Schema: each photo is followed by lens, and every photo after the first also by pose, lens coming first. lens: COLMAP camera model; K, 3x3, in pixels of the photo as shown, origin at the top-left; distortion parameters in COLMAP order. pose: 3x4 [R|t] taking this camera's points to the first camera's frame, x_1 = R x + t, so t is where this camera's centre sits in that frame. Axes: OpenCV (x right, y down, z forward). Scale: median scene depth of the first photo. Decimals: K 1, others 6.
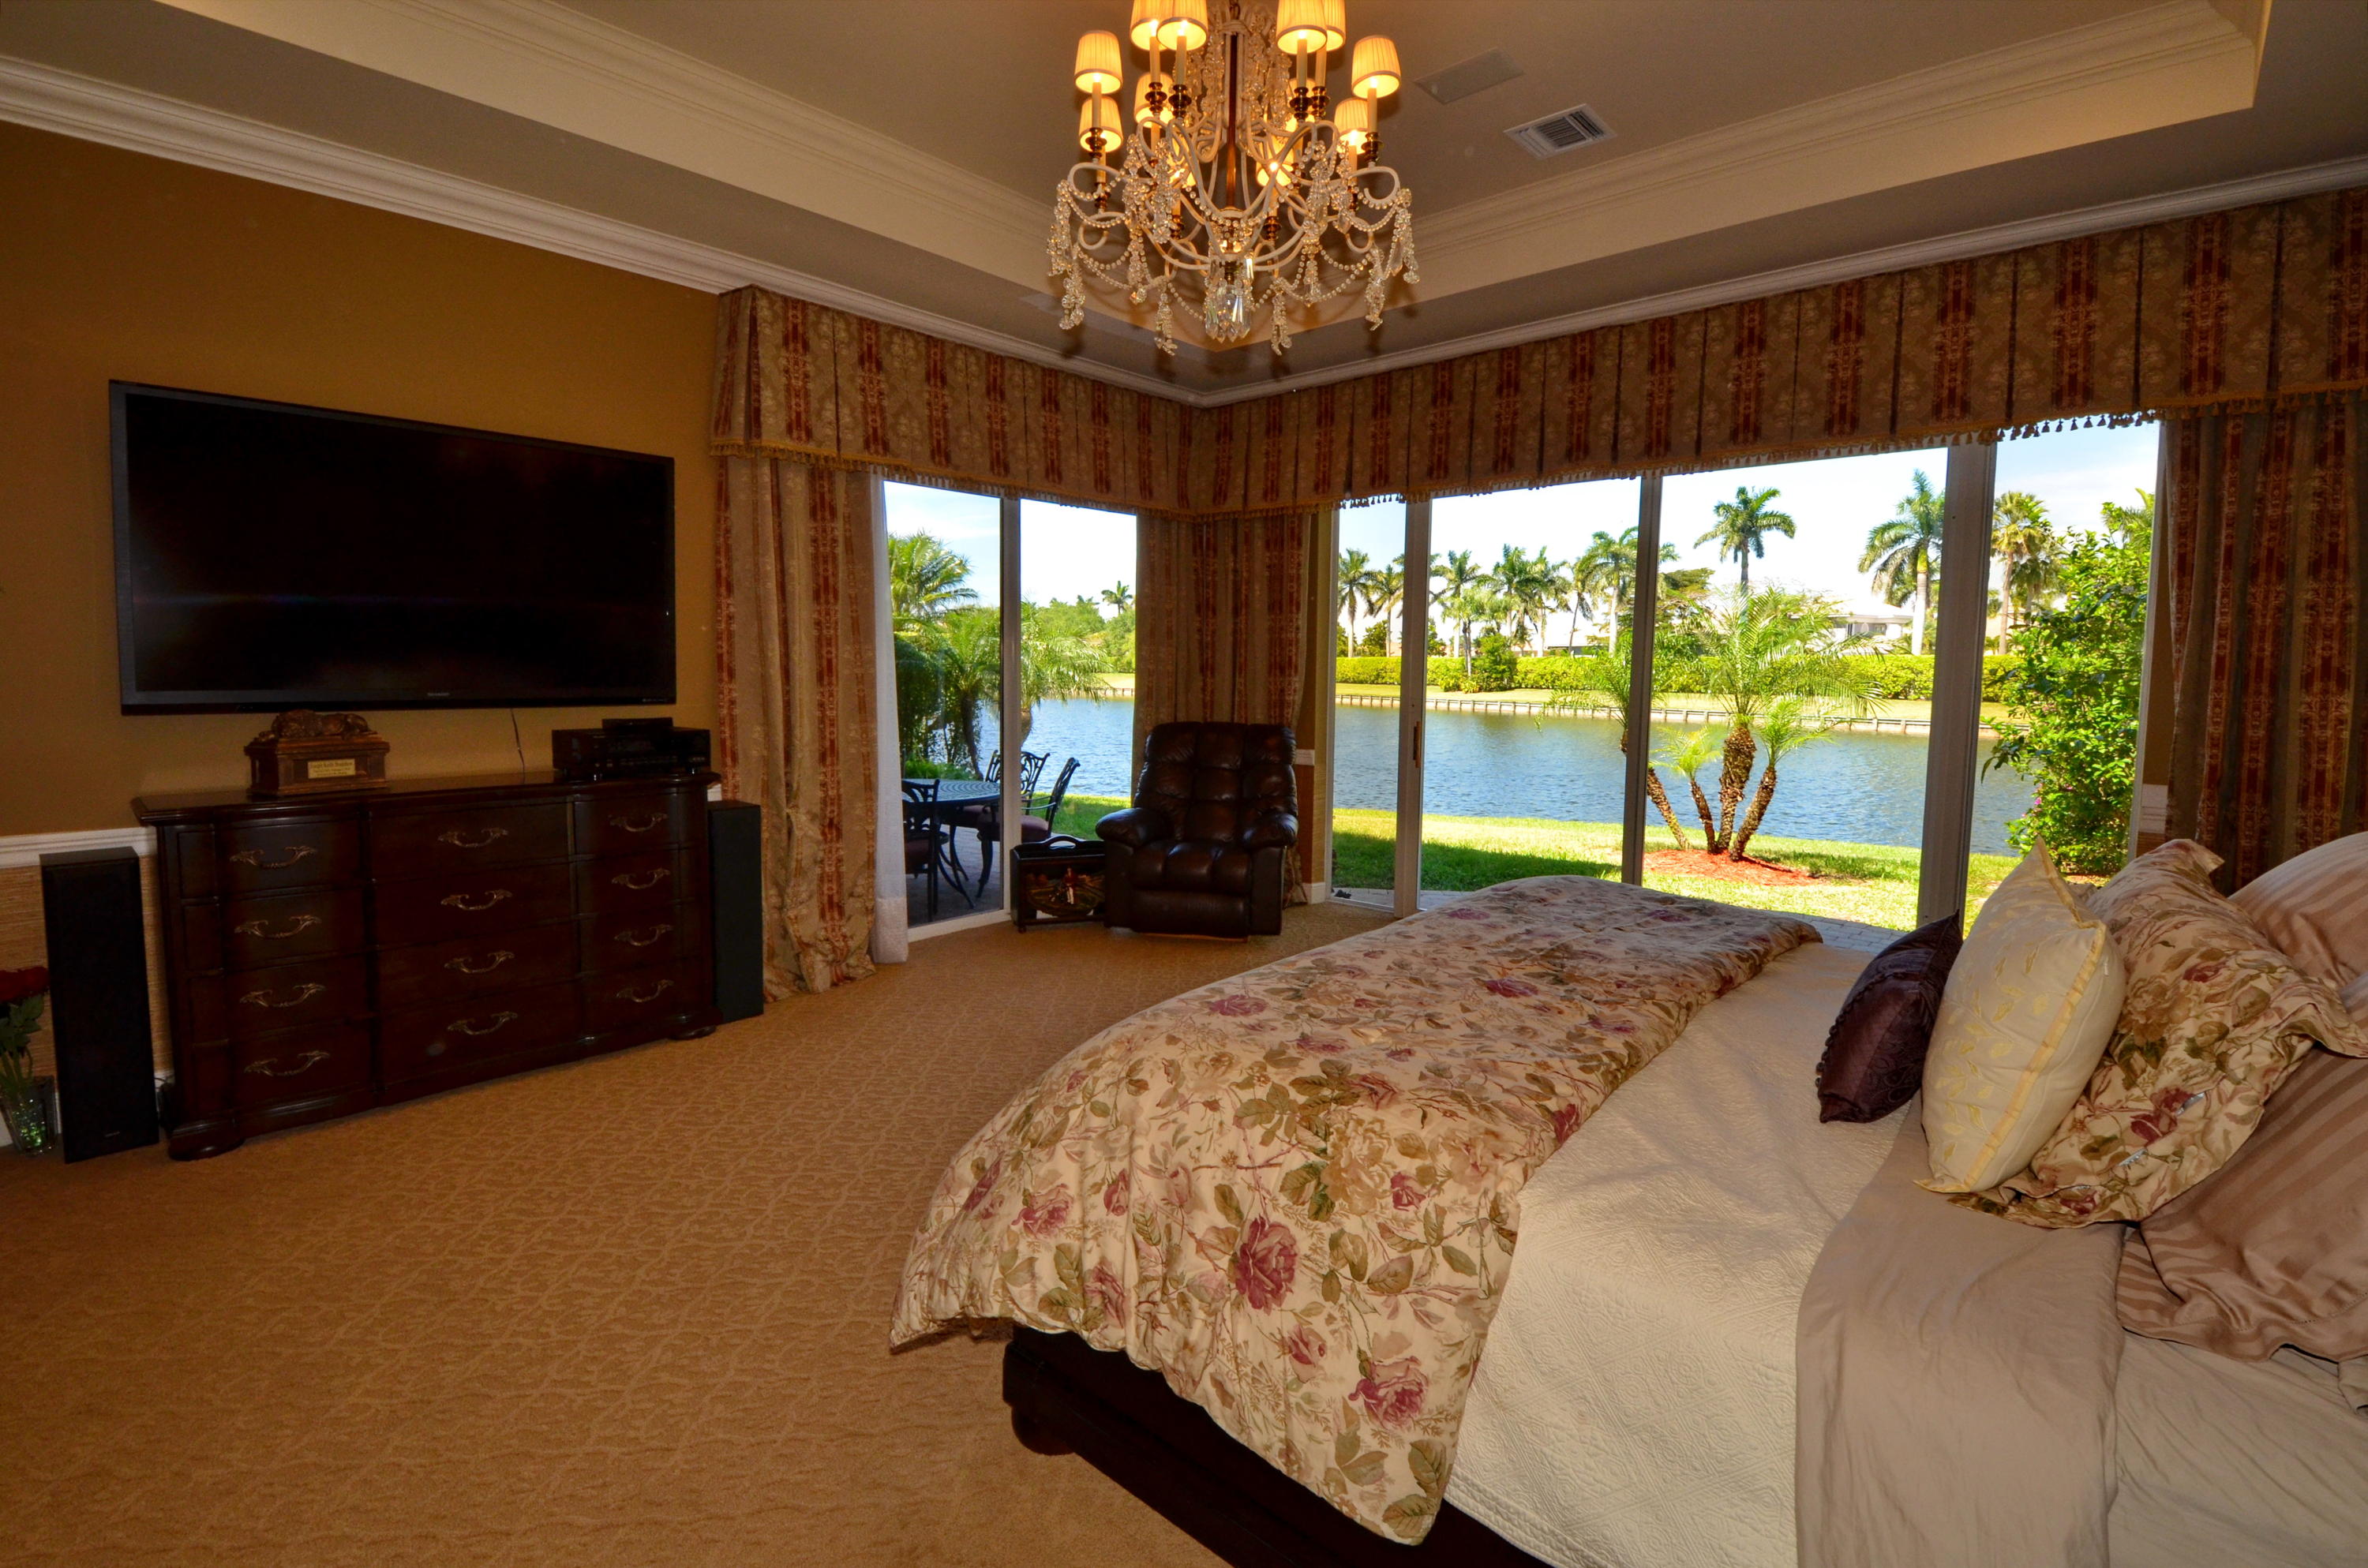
lens RADIAL K [[1079.0, 0, 1171.8], [0, 1079.0, 784.0], [0, 0, 1]] dist [0.002466, -0.008199]
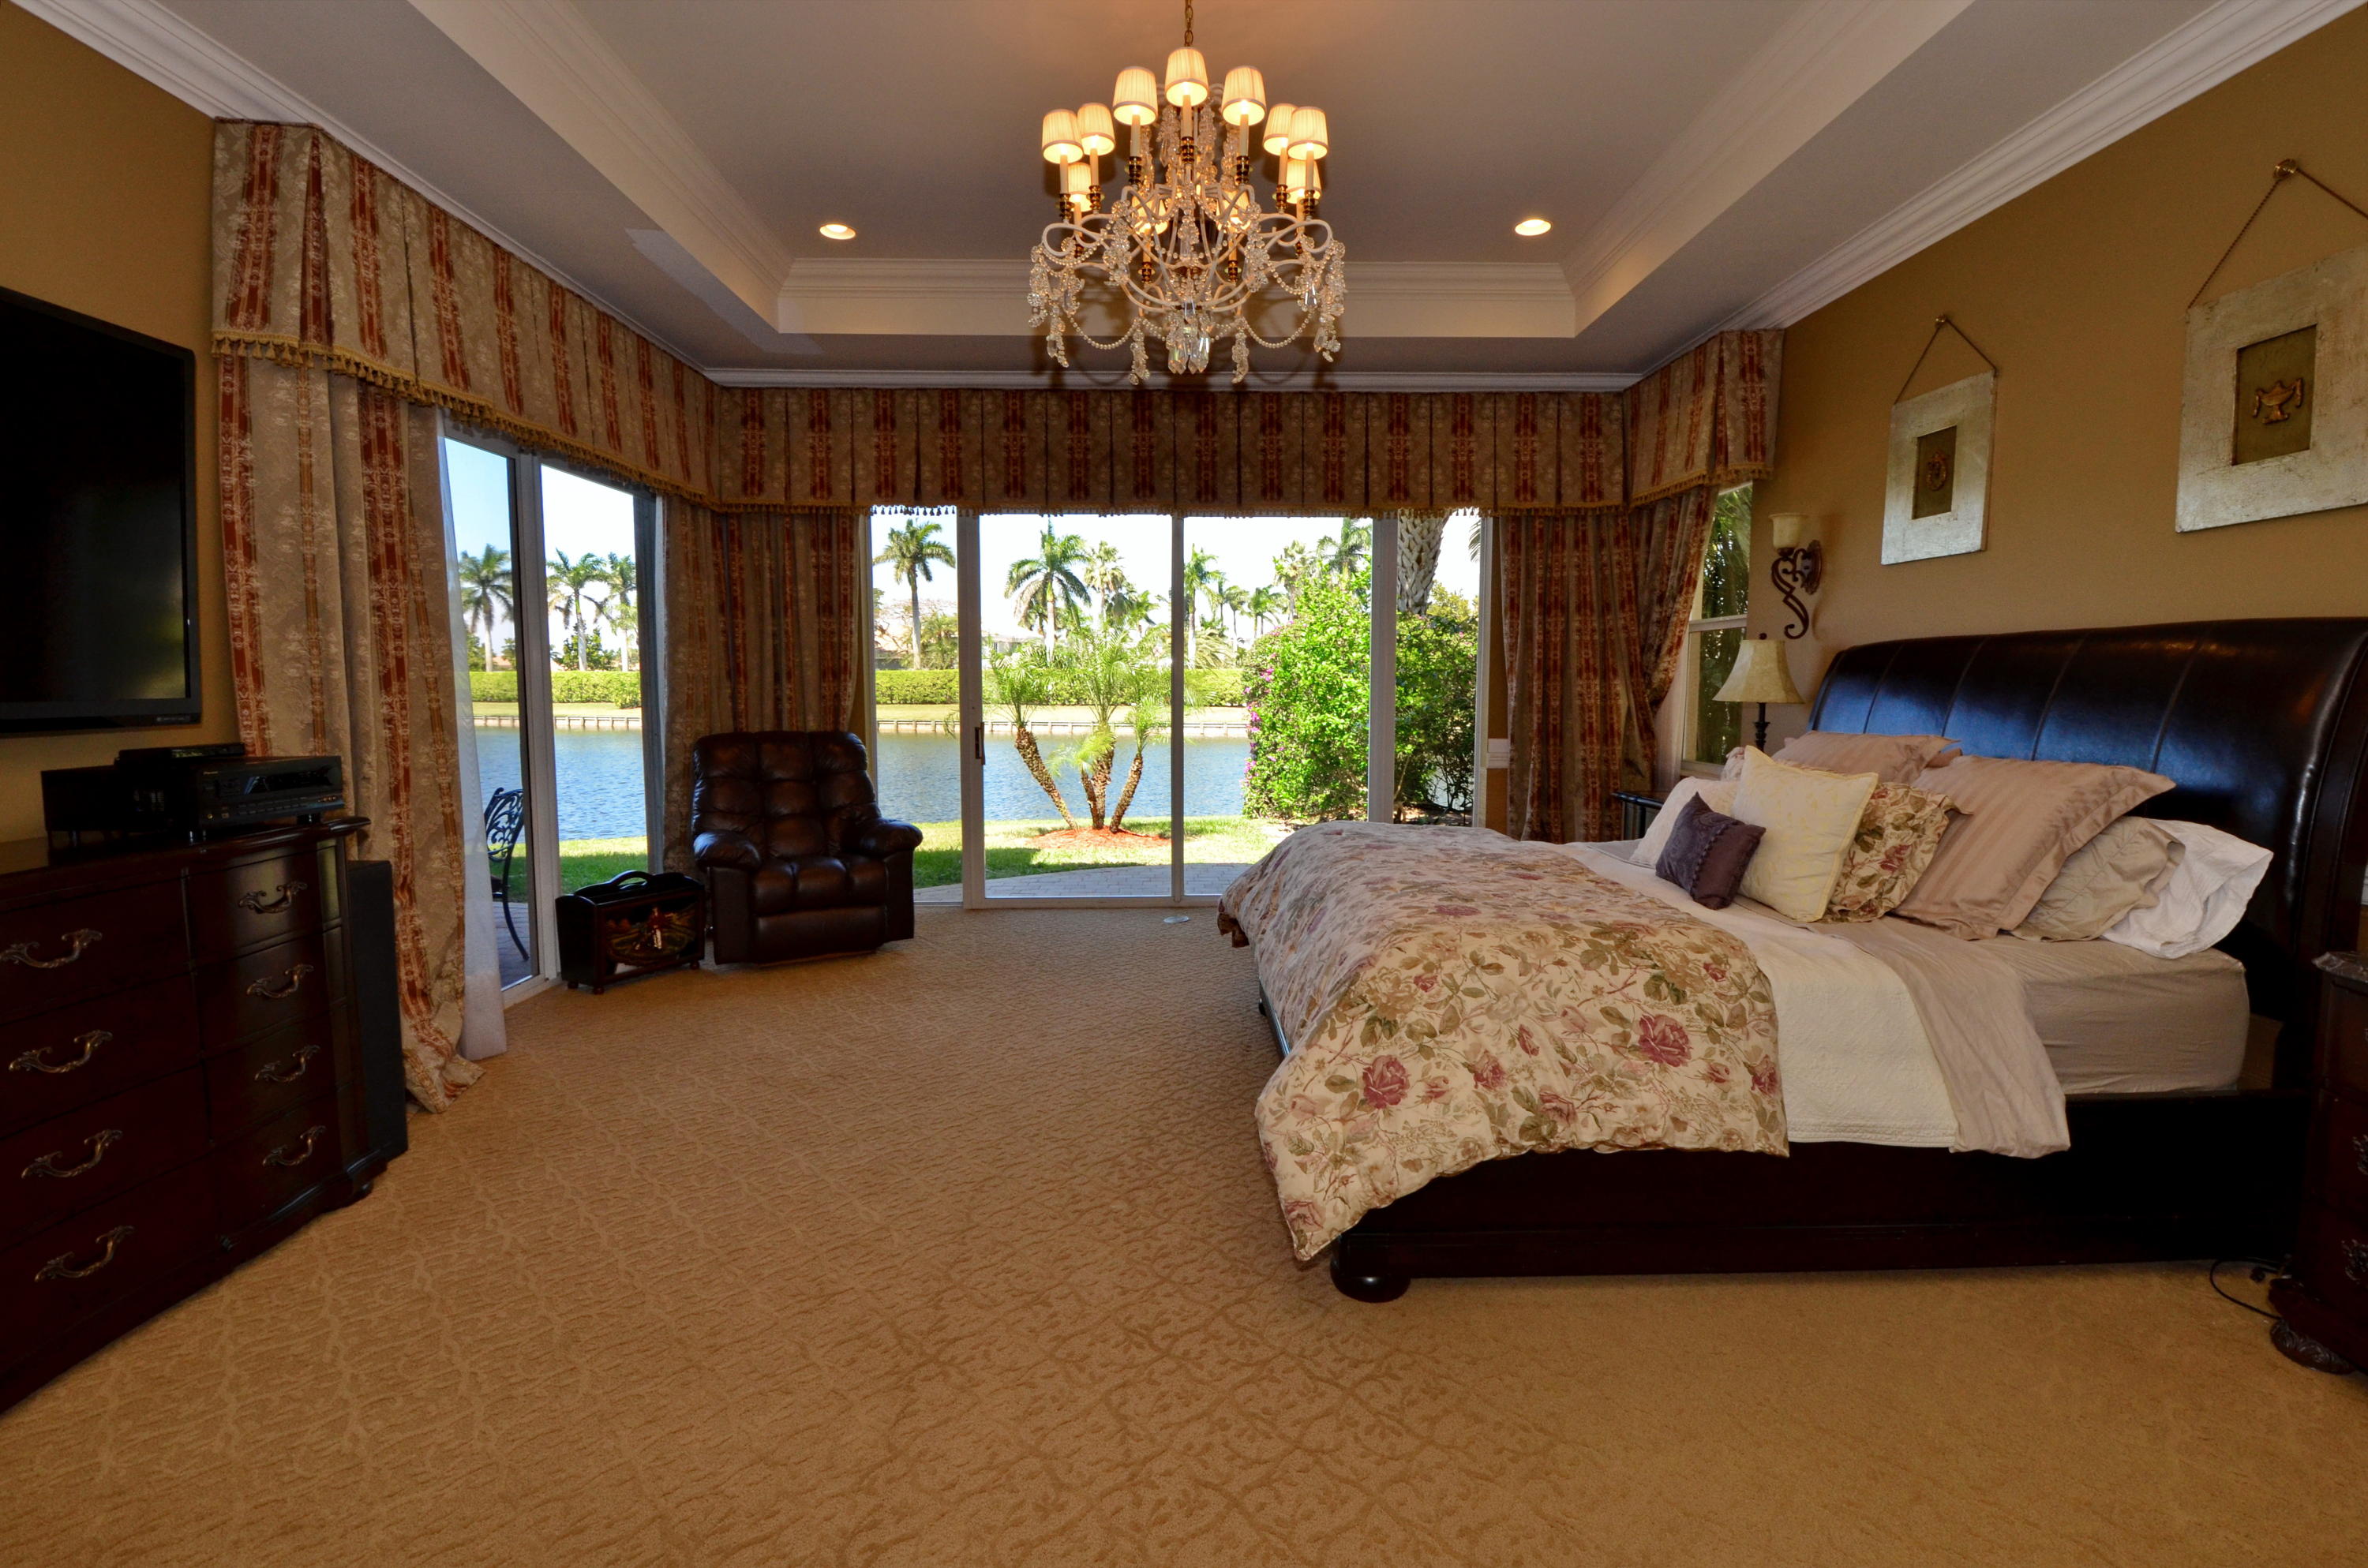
lens RADIAL K [[1079.0, 0, 1194.6], [0, 1079.0, 790.3], [0, 0, 1]] dist [0.002466, -0.008199]
pose [[0.725036, -0.077216, 0.684369, -0.411641], [0.082574, 0.996273, 0.024928, 0.000203], [-0.683743, 0.038437, 0.728710, 0.098199]]
